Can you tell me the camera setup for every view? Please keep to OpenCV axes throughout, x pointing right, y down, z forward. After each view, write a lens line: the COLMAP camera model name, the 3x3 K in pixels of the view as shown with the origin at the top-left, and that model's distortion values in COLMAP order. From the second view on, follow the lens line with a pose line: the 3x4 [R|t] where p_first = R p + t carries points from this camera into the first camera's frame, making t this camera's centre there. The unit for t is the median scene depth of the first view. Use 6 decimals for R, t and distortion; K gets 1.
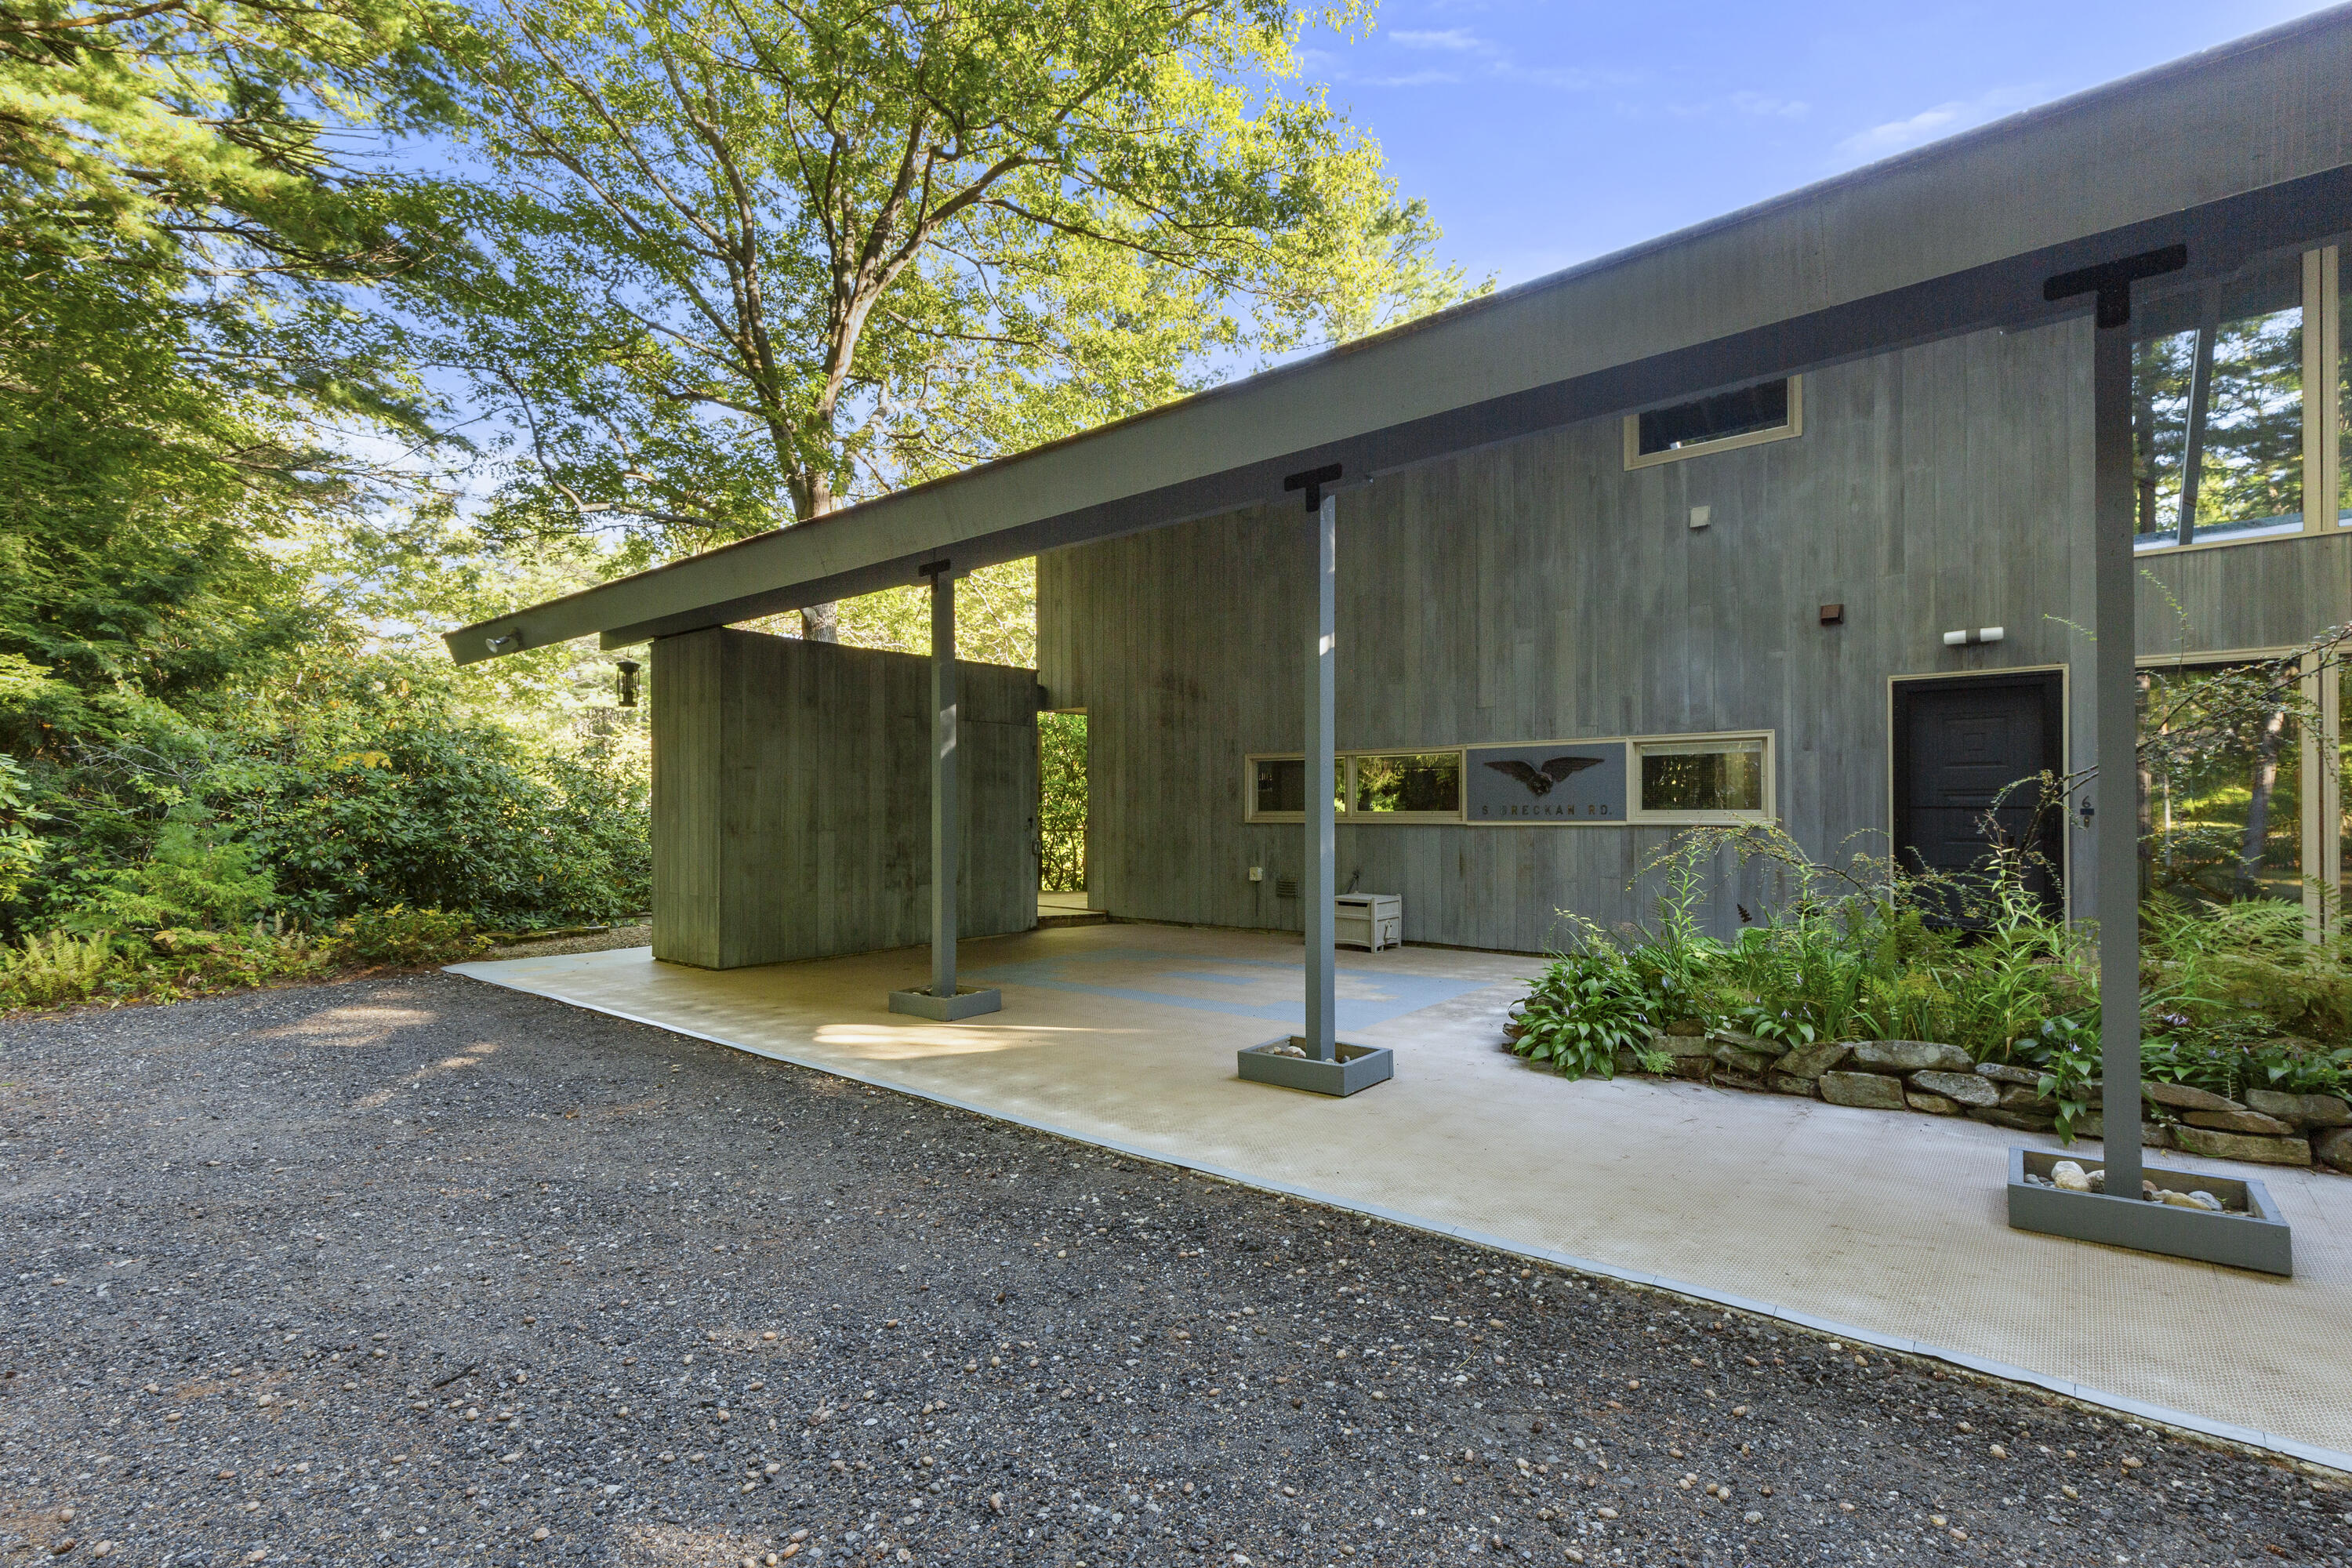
lens RADIAL K [[1069.5, 0, 1169.9], [0, 1069.5, 783.5], [0, 0, 1]] dist [0.004714, 0.000007]
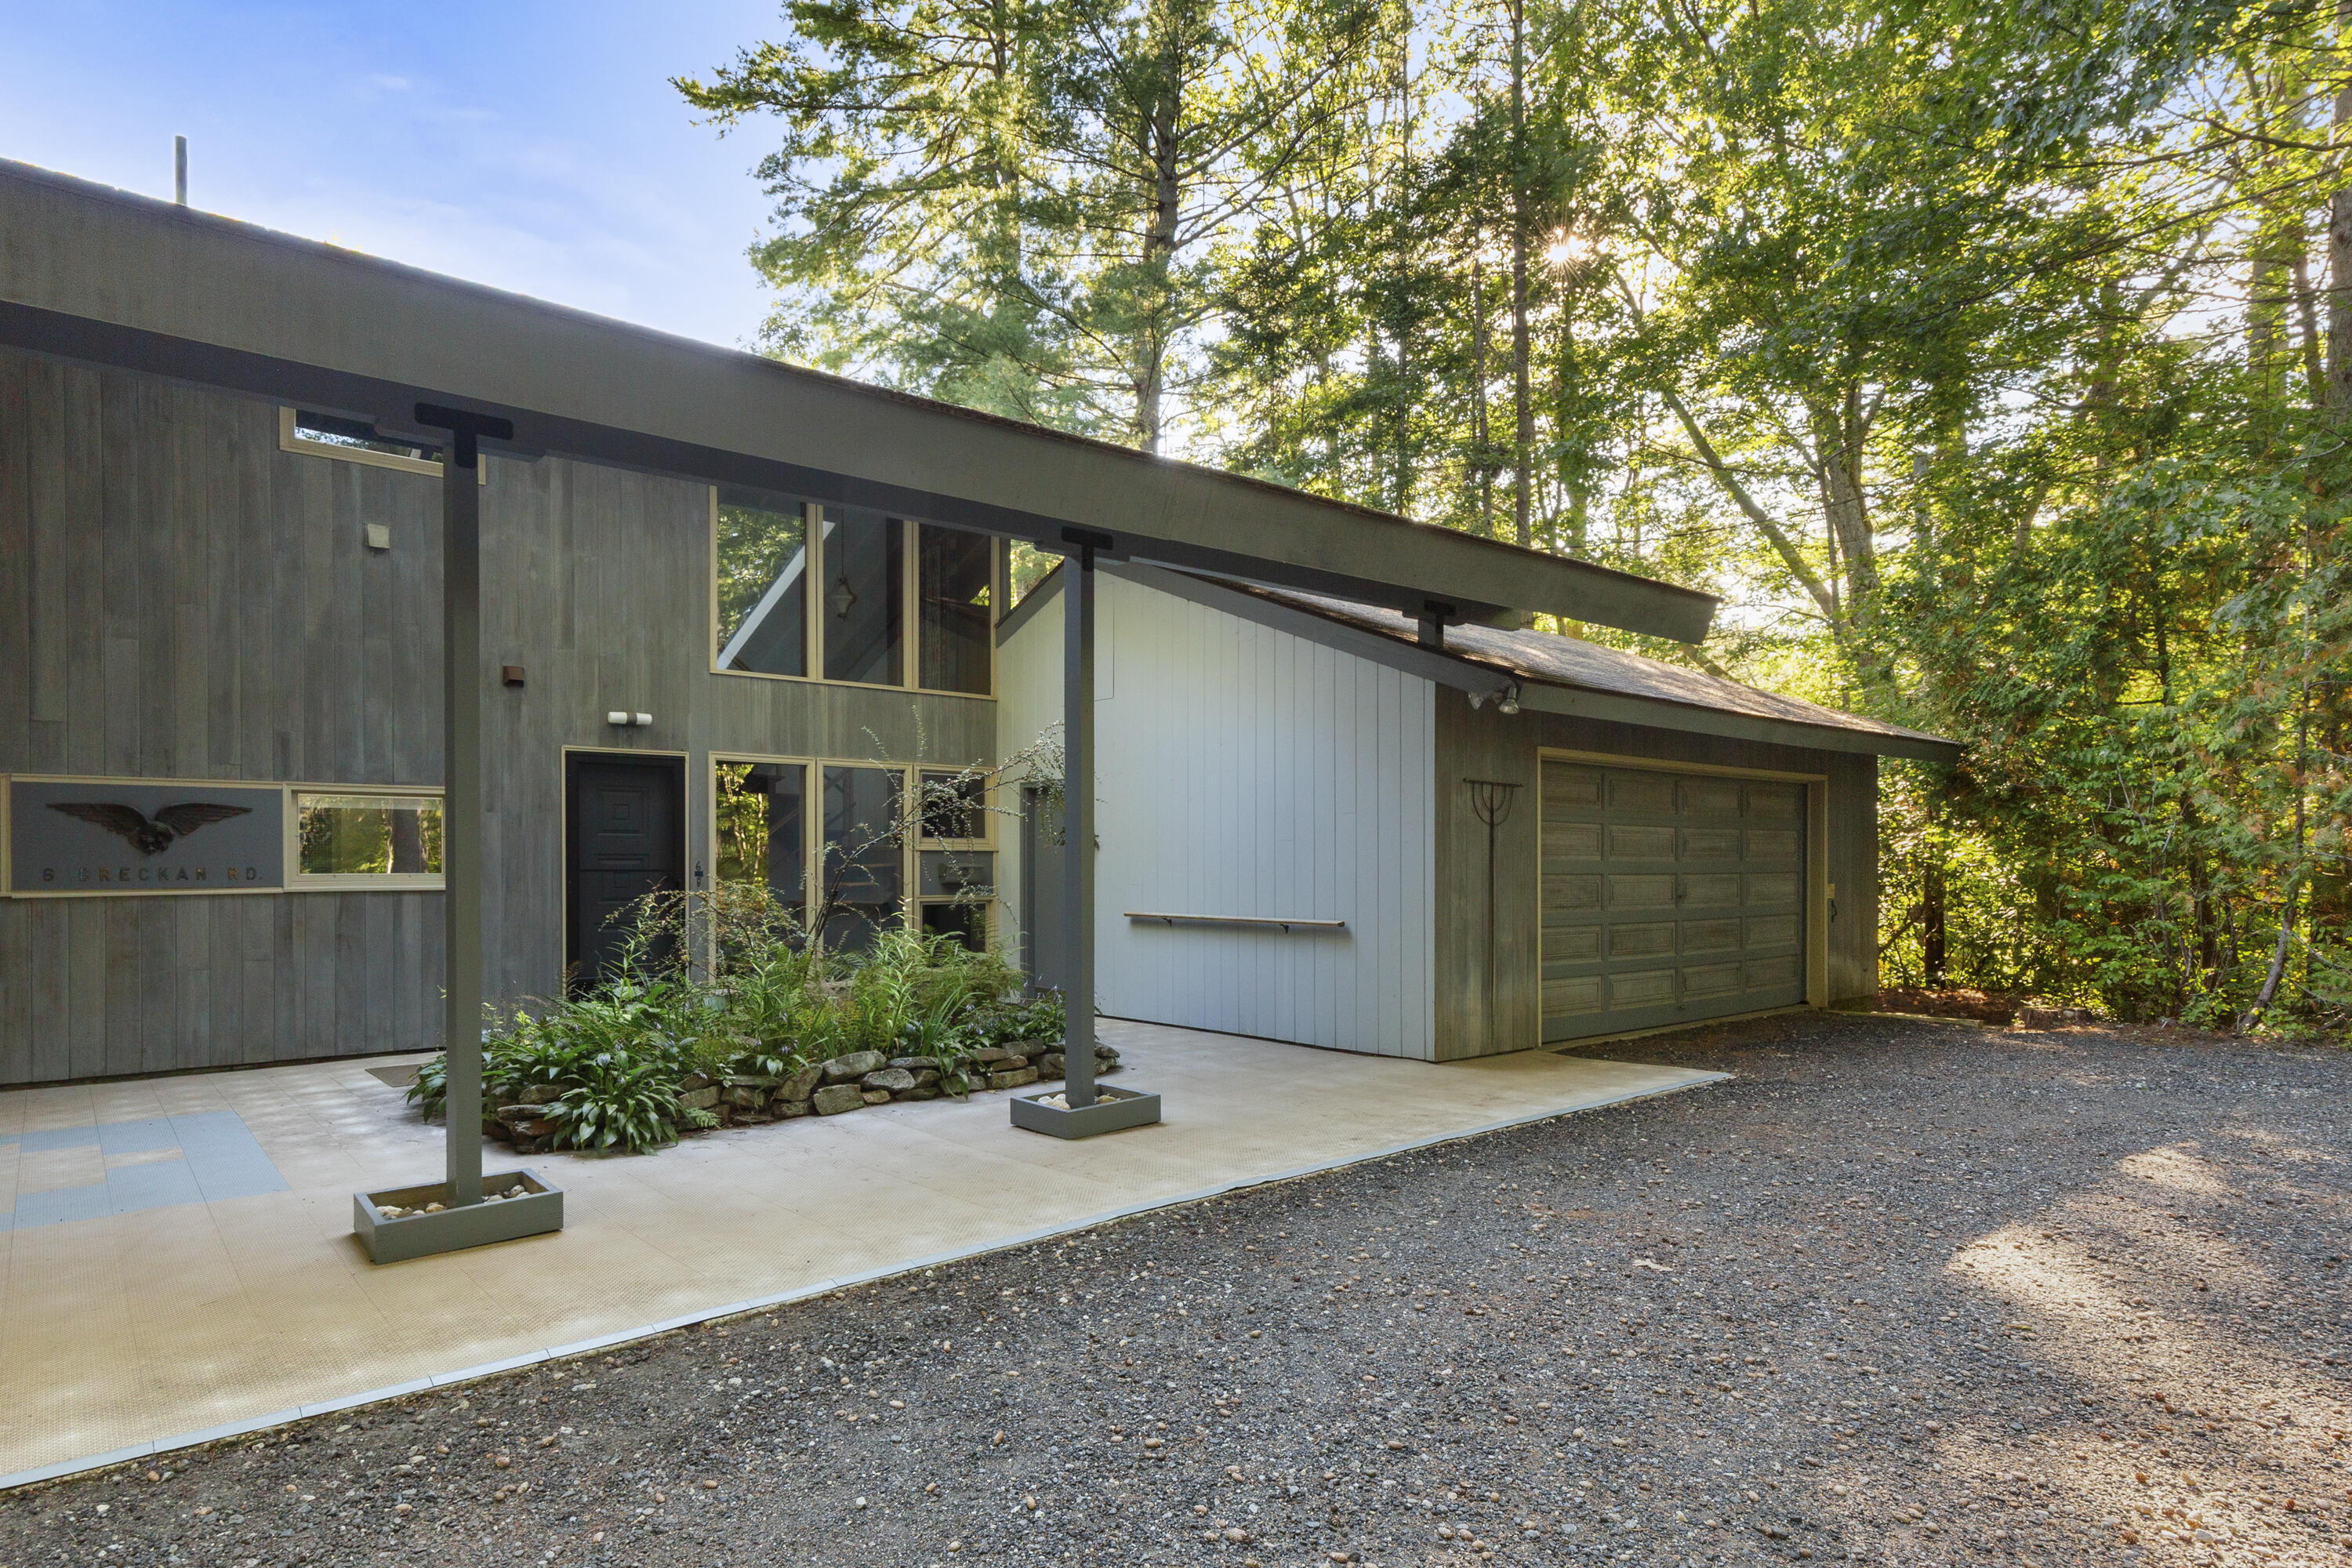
lens RADIAL K [[1244.1, 0, 1017.3], [0, 1244.1, 876.5], [0, 0, 1]] dist [0.021983, -0.000973]
pose [[0.232502, -0.005648, 0.972580, -0.645101], [-0.020915, 0.999723, 0.010806, 0.009188], [-0.972371, -0.022854, 0.232319, 0.434472]]
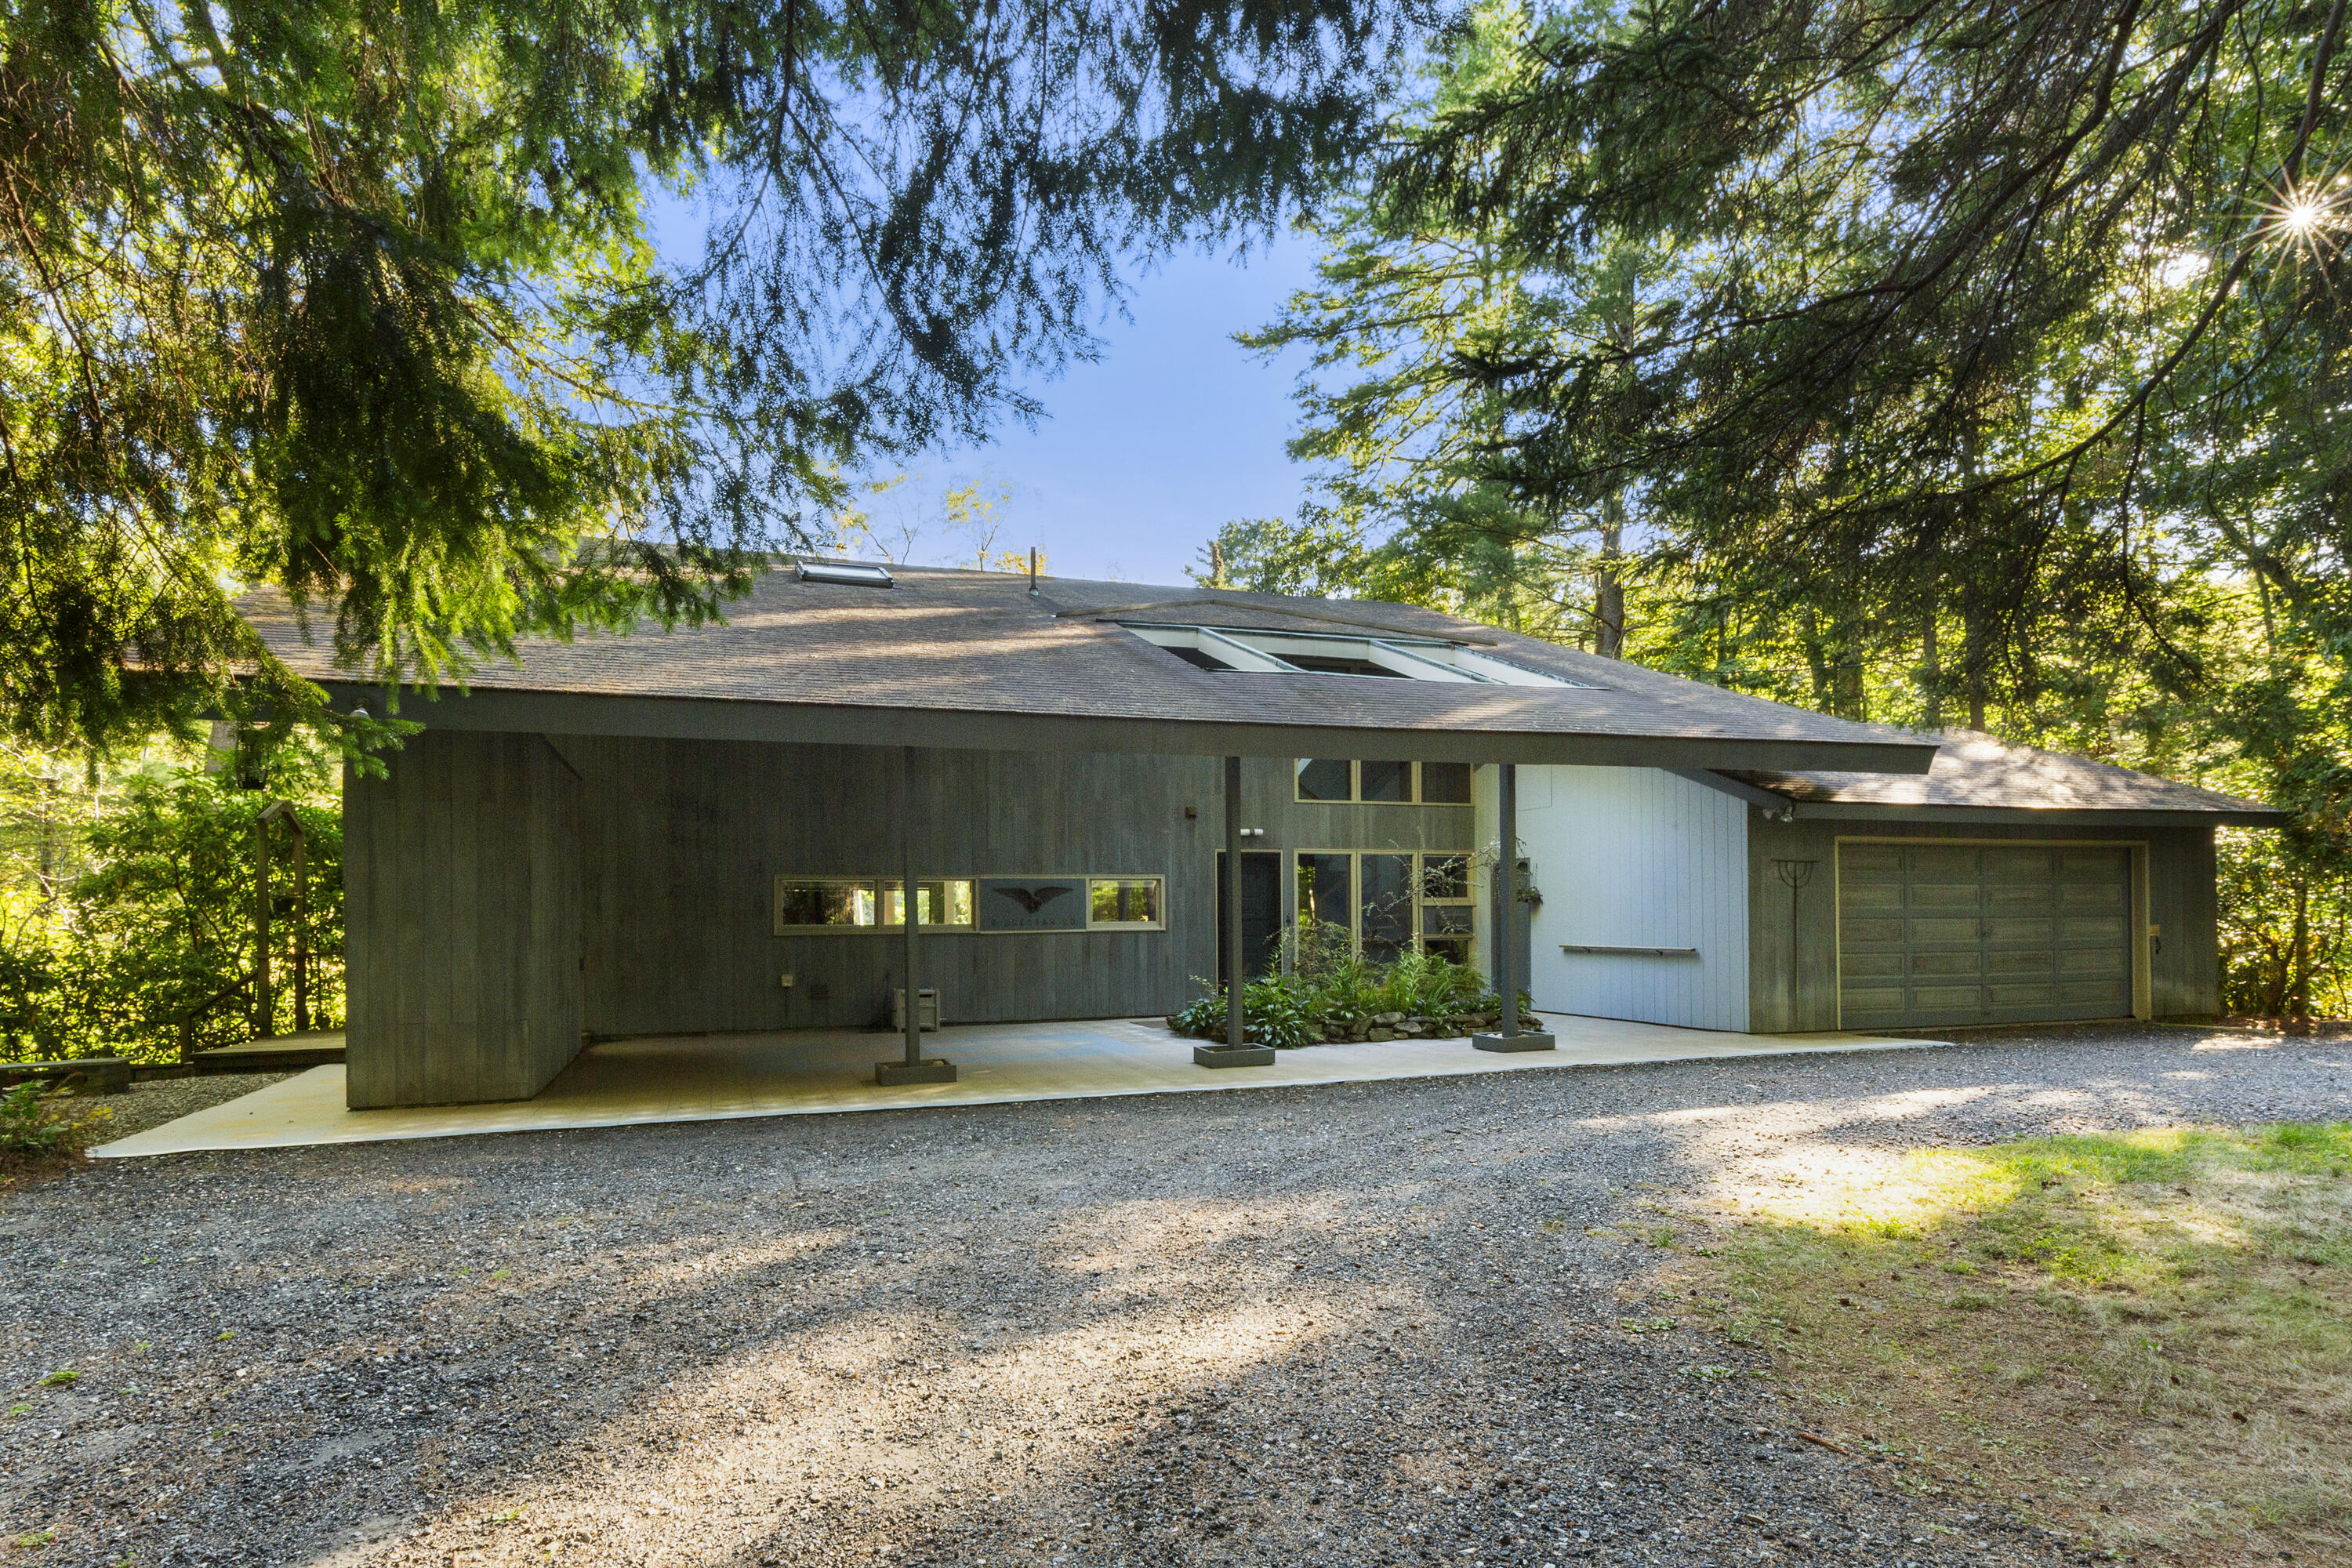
lens RADIAL K [[1160.9, 0, 1102.3], [0, 1160.9, 907.1], [0, 0, 1]] dist [-0.000863, -0.000642]
pose [[0.551147, 0.007171, 0.834377, -1.745941], [-0.012545, 0.999921, -0.000307, 0.005581], [-0.834314, -0.010298, 0.551194, 0.075438]]
